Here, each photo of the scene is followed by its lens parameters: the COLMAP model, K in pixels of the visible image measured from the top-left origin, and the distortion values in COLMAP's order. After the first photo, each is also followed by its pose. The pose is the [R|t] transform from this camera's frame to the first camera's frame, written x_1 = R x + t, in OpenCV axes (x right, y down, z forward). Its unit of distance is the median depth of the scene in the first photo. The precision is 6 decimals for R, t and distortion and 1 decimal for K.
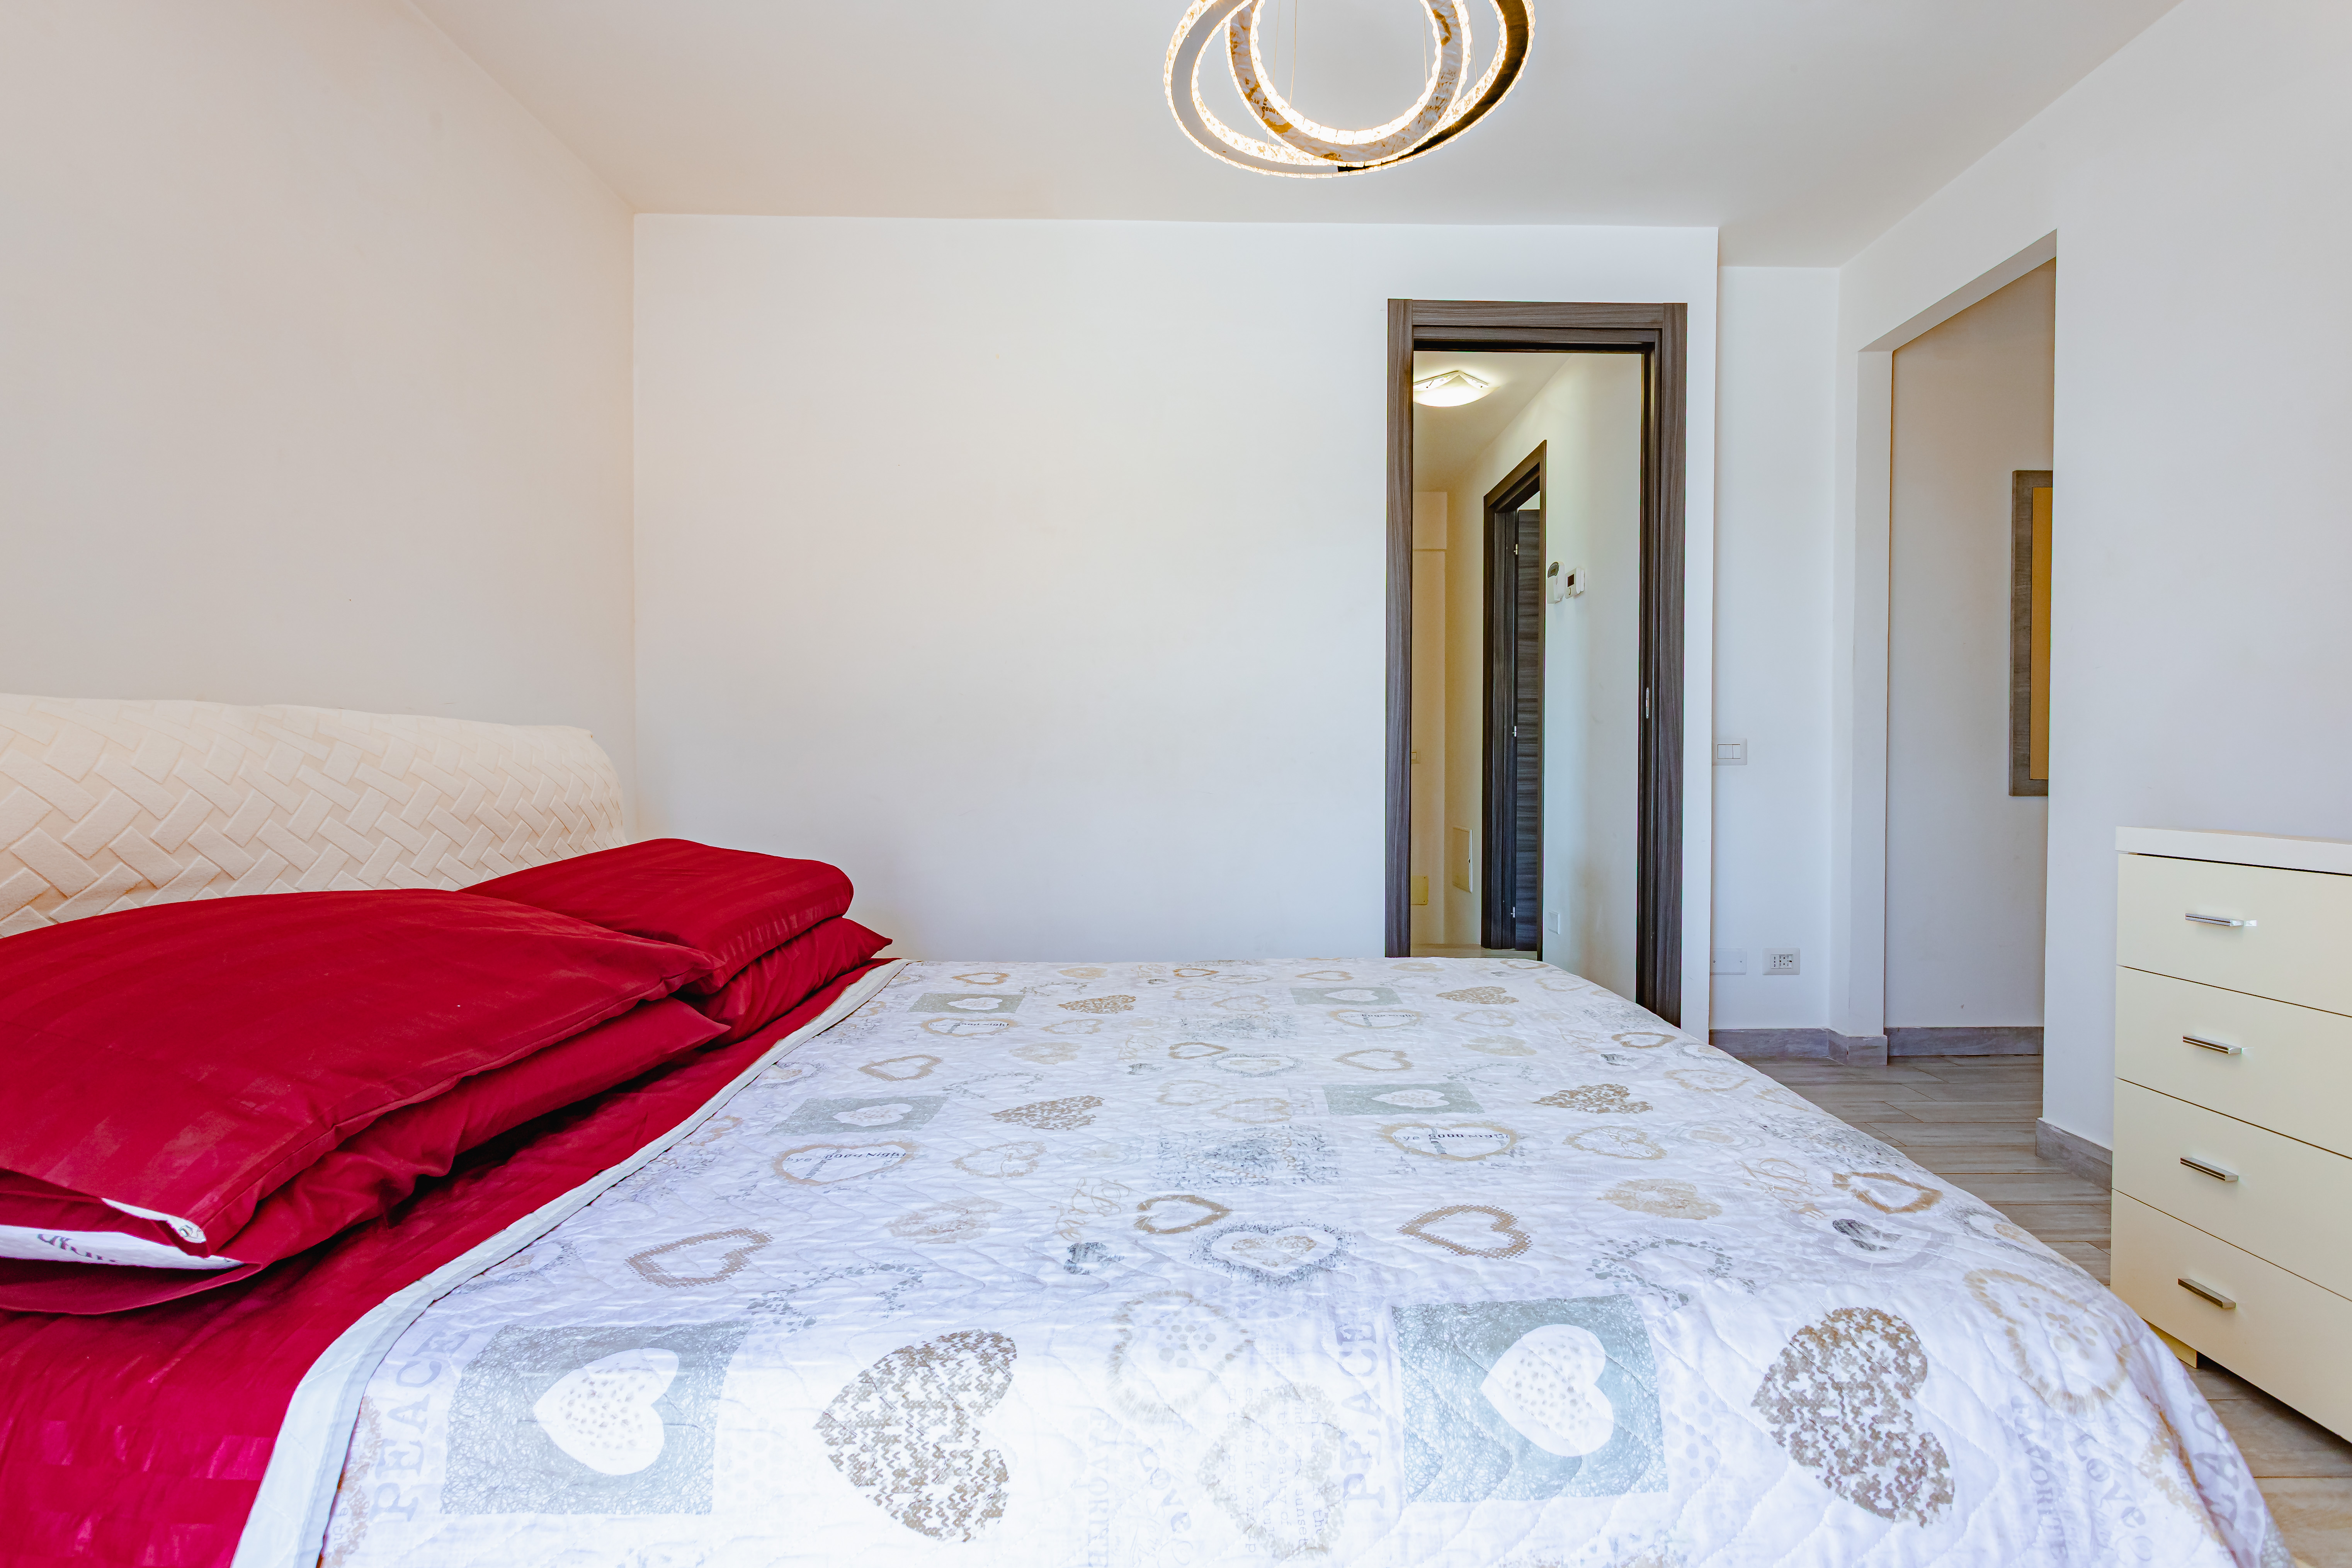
lens RADIAL K [[1128.6, 0, 1176.0], [0, 1128.6, 784.0], [0, 0, 1]] dist [0.000655, -0.000519]
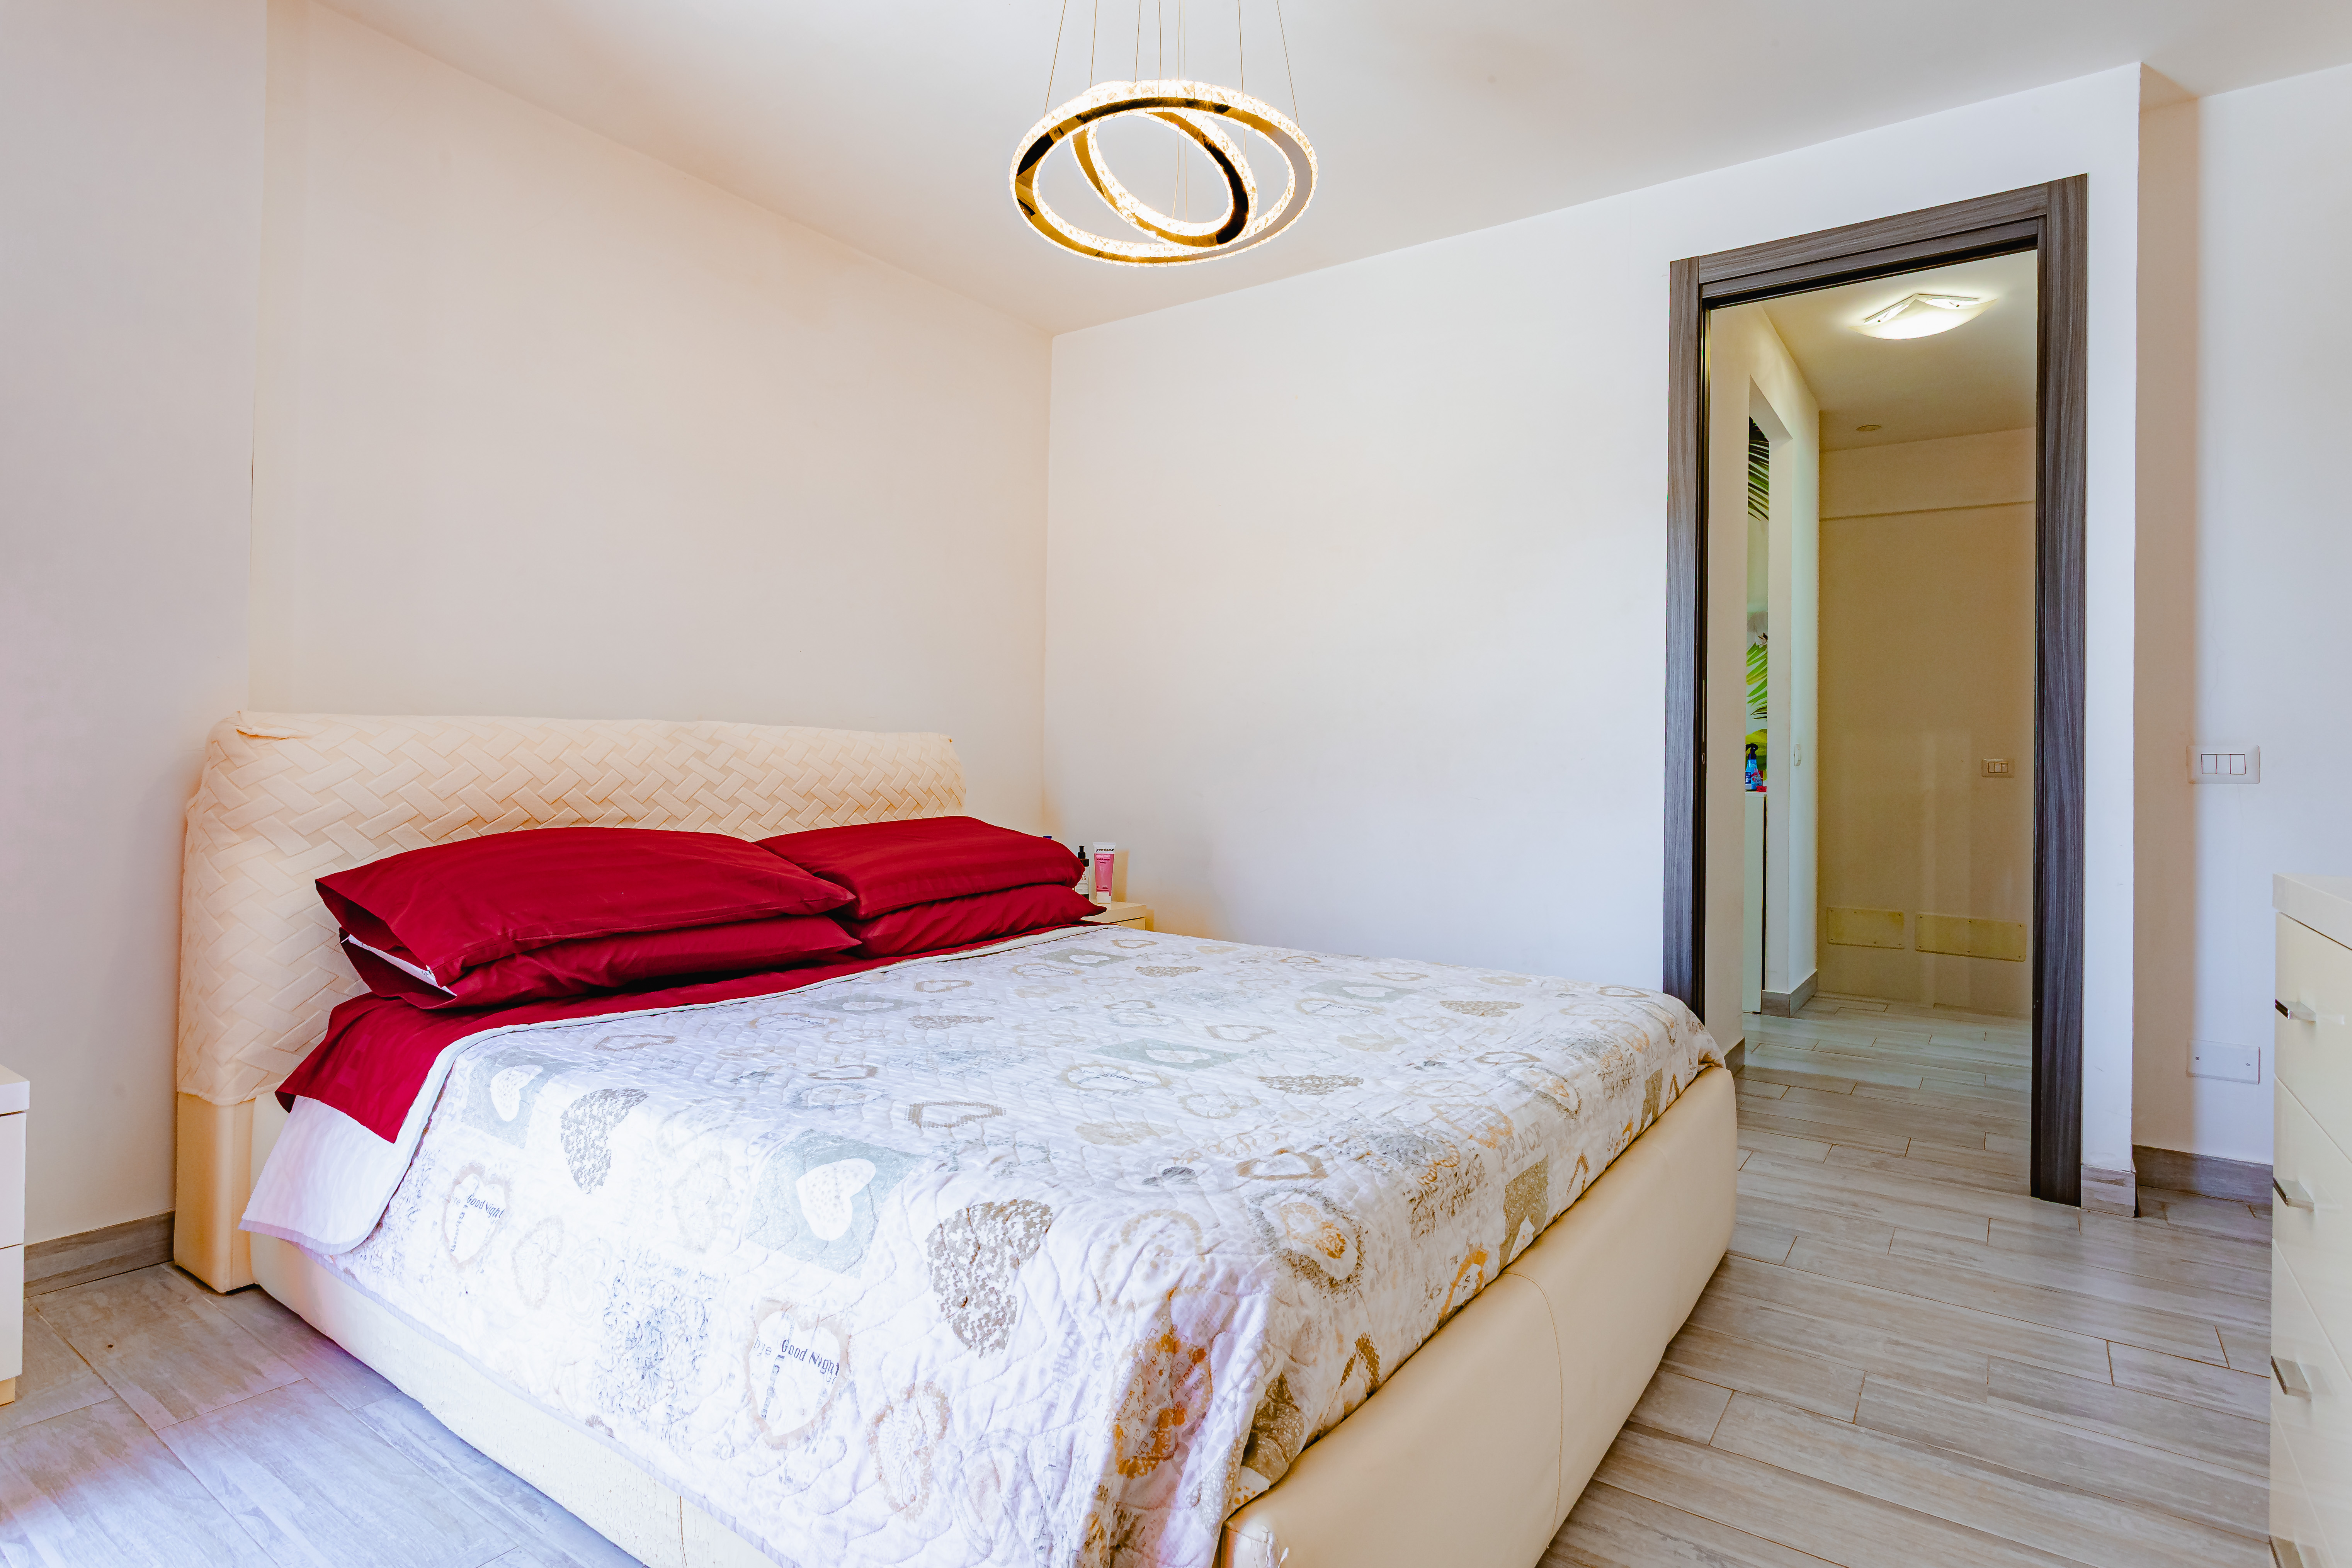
lens RADIAL K [[1172.0, 0, 1176.0], [0, 1172.0, 784.0], [0, 0, 1]] dist [-0.002205, -0.000814]
pose [[0.807054, 0.023413, -0.590013, 1.252611], [-0.029023, 0.999579, -0.000034, 0.002882], [0.589764, 0.017152, 0.807394, 0.040662]]
